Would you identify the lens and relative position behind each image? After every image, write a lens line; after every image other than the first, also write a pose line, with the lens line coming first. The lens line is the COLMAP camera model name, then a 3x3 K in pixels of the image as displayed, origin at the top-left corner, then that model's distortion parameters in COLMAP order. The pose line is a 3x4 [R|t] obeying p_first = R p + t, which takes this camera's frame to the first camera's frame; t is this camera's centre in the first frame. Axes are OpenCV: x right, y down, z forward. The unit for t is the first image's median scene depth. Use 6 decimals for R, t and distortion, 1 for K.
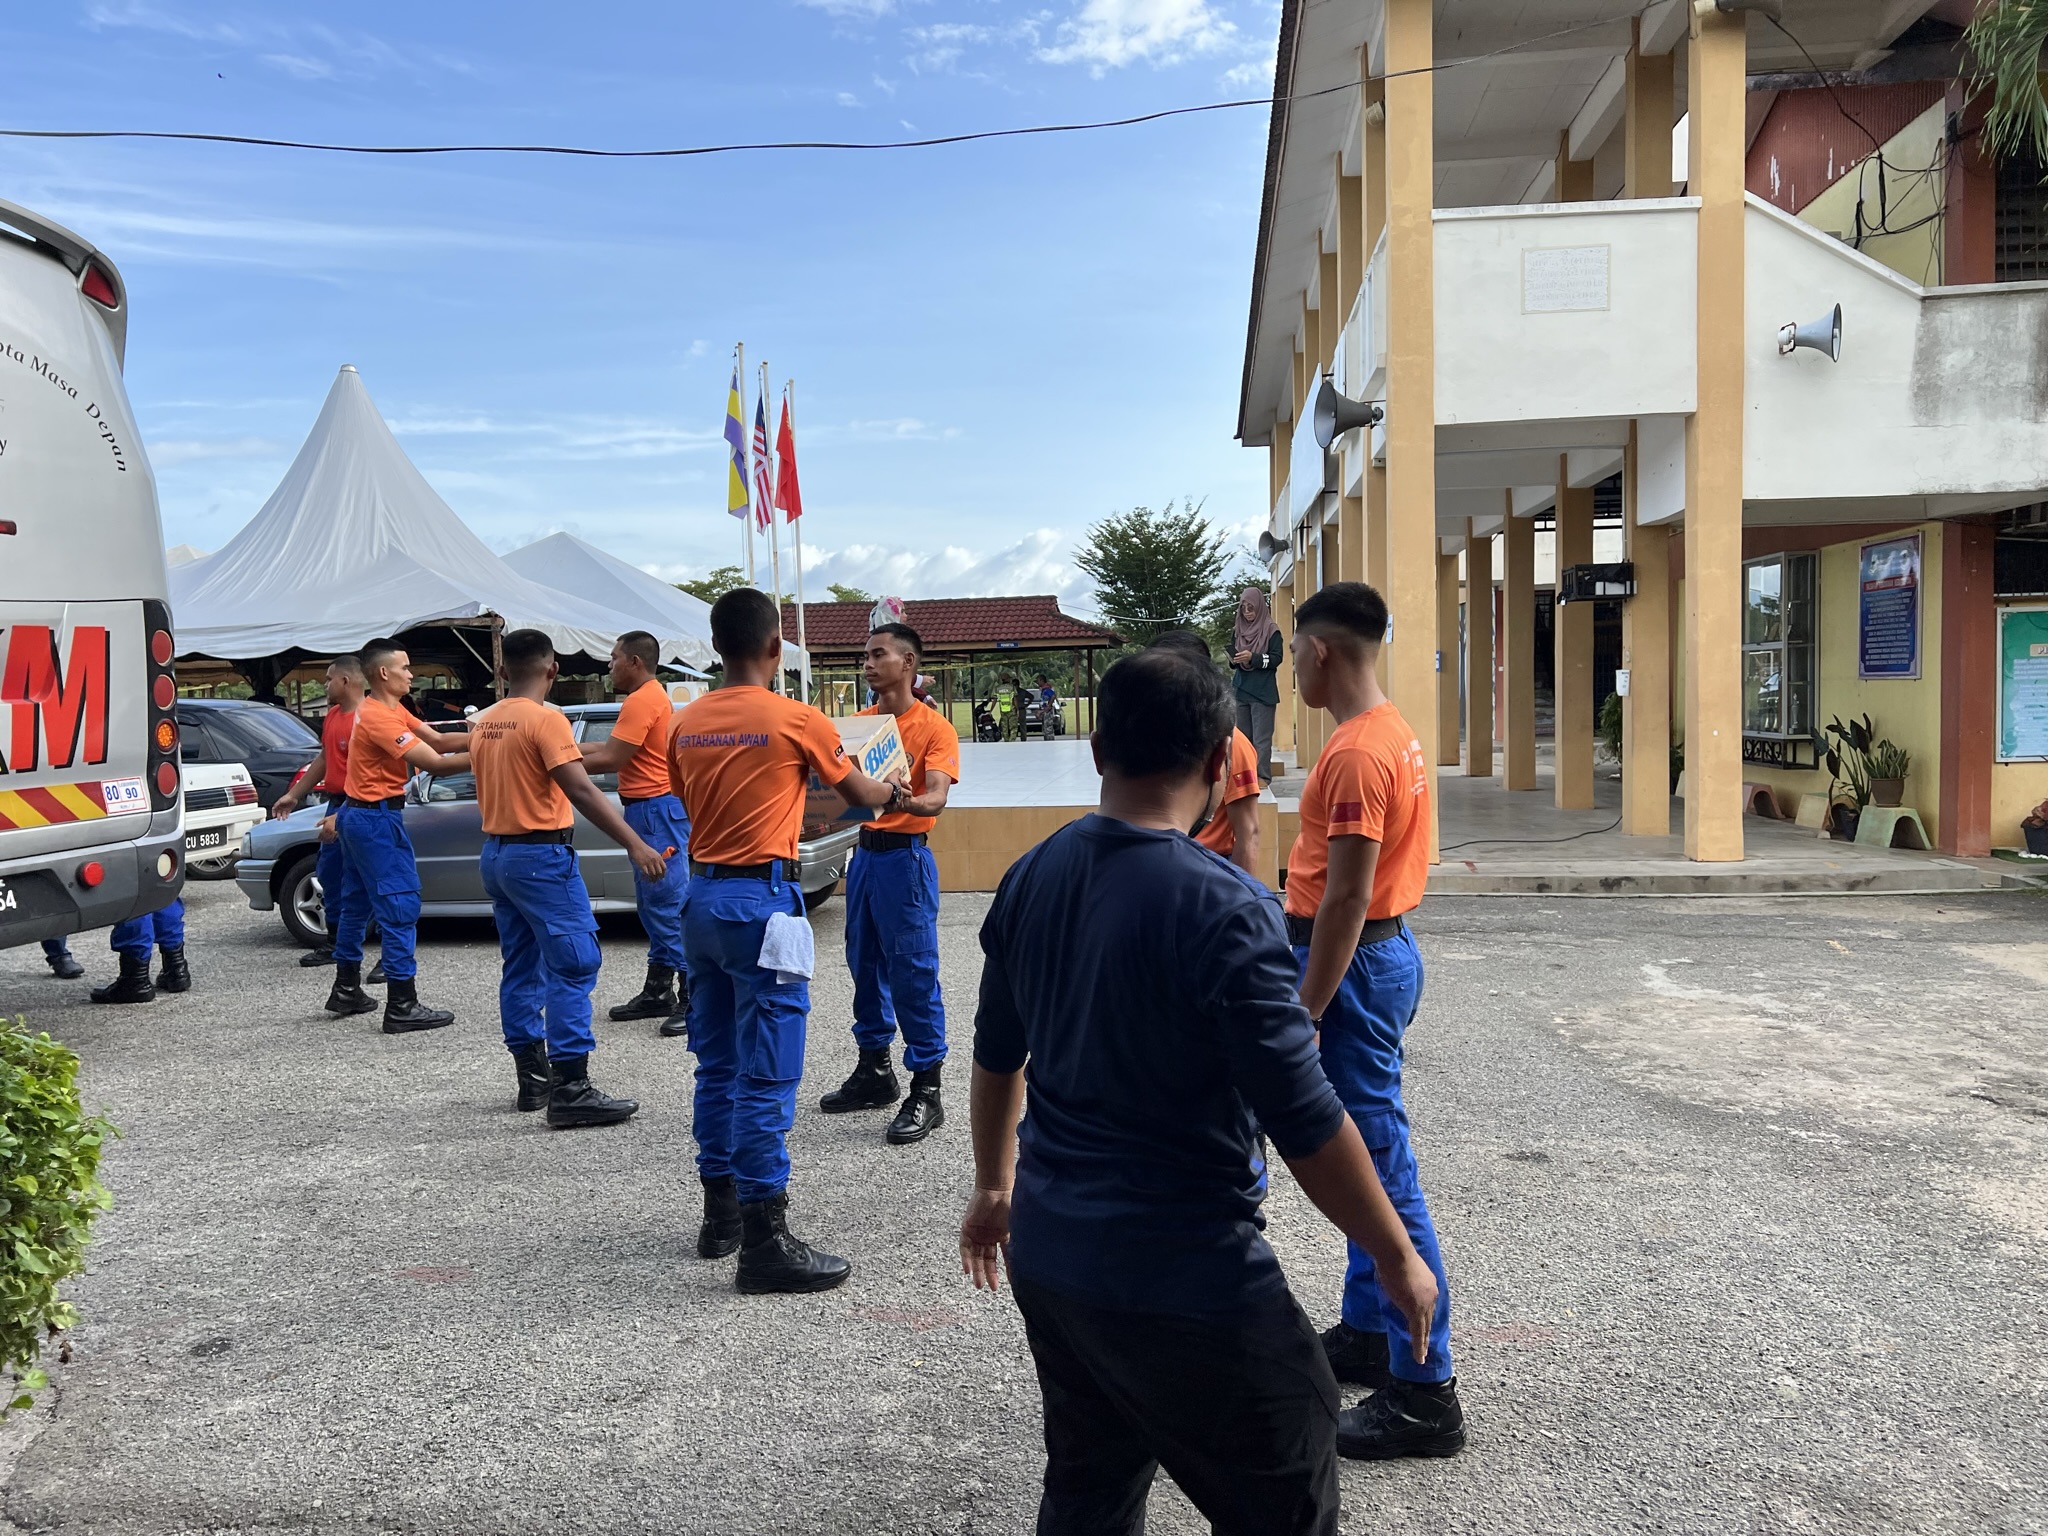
lens RADIAL K [[1563.2, 0, 1024.9], [0, 1563.2, 777.5], [0, 0, 1]] dist [0.056618, -0.059744]
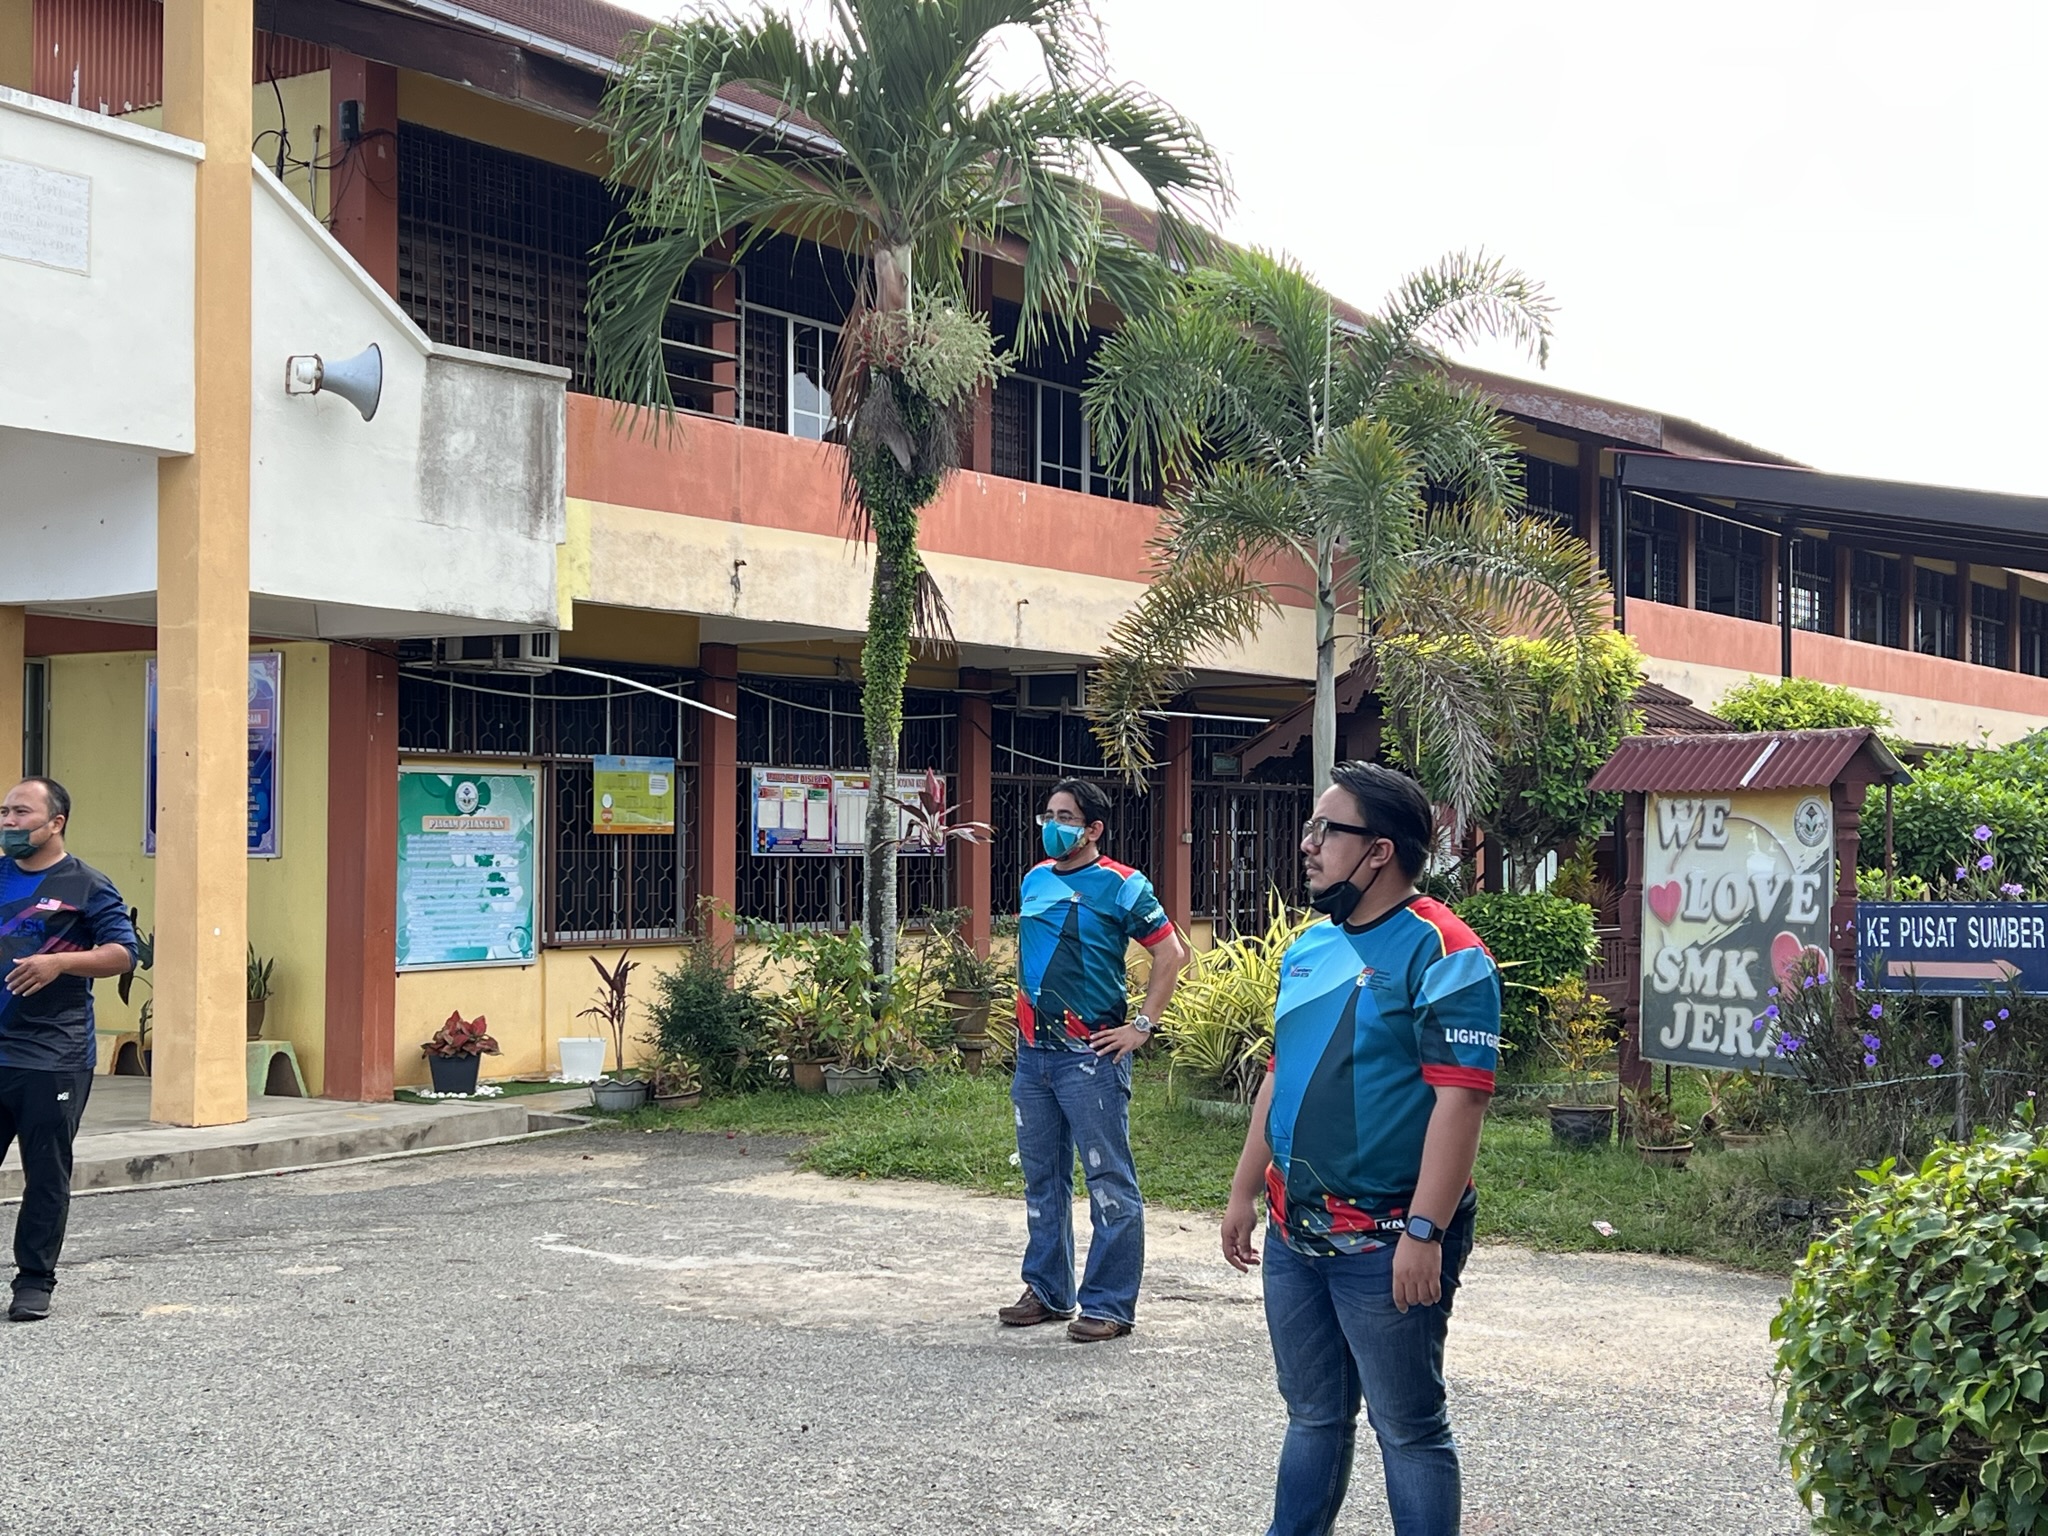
lens RADIAL K [[2713.2, 0, 1020.2], [0, 2713.2, 802.7], [0, 0, 1]] dist [0.220307, -0.672520]
pose [[0.463397, 0.039073, 0.885289, -0.444656], [0.035543, 0.997404, -0.062626, 0.002347], [-0.885438, 0.060486, 0.460805, 0.156283]]
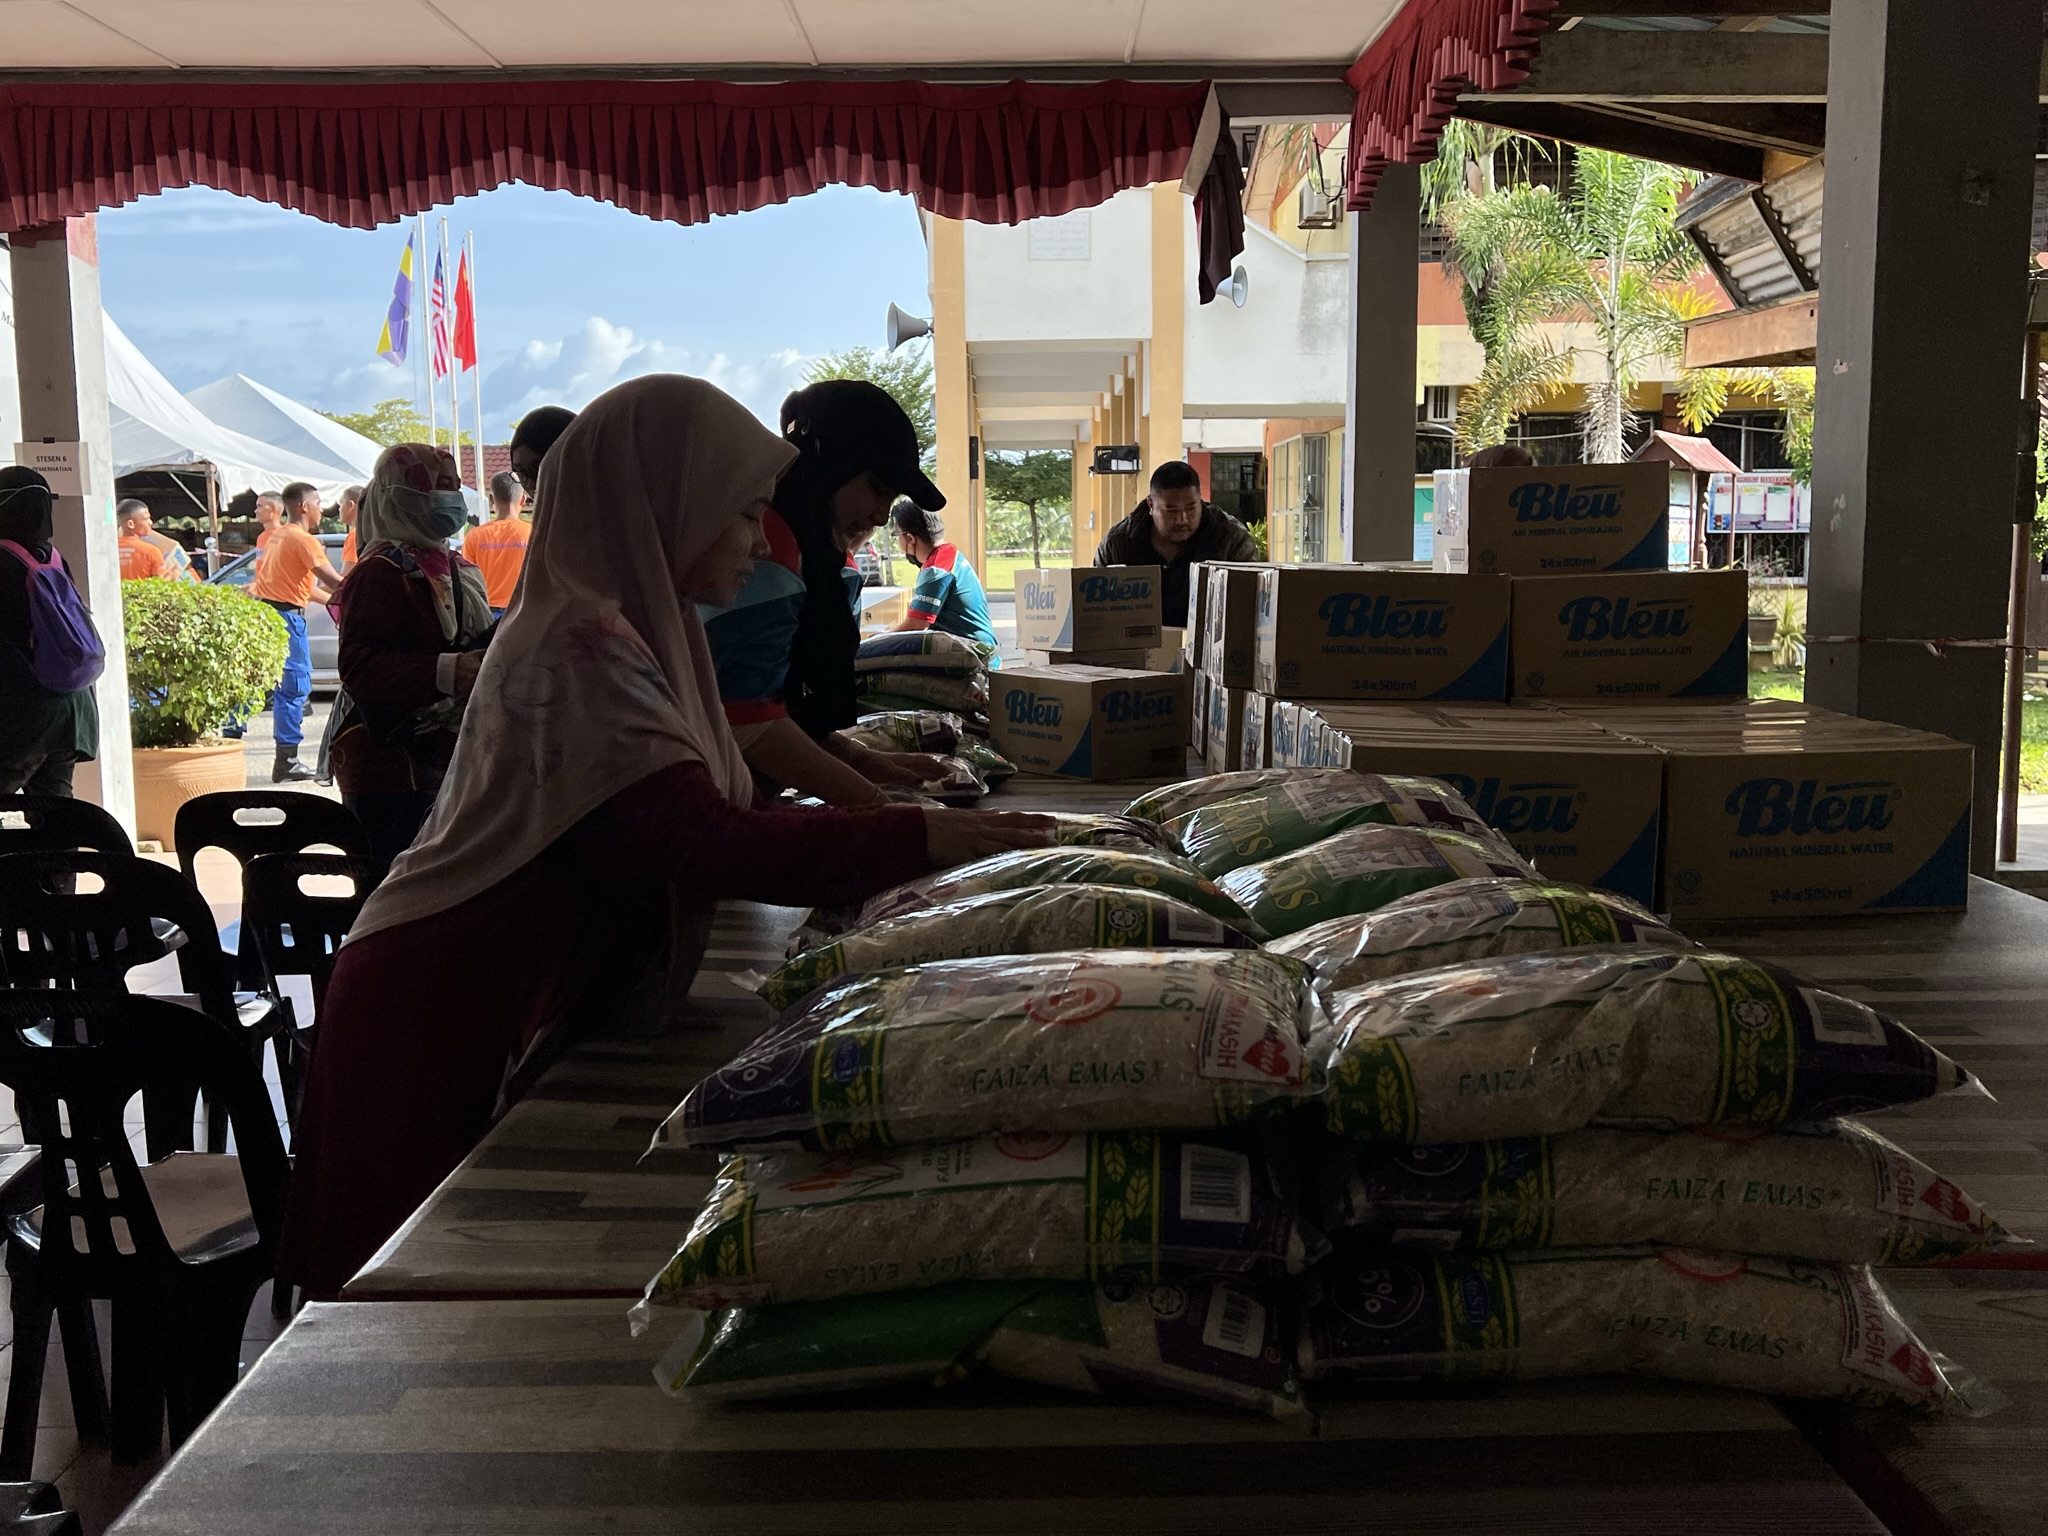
lens RADIAL K [[1925.3, 0, 1022.0], [0, 1925.3, 763.4], [0, 0, 1]] dist [0.077272, 0.000036]
pose [[0.991686, 0.000977, 0.128678, 0.097396], [-0.007866, 0.998561, 0.053040, 0.048931], [-0.128441, -0.053611, 0.990267, -0.667406]]
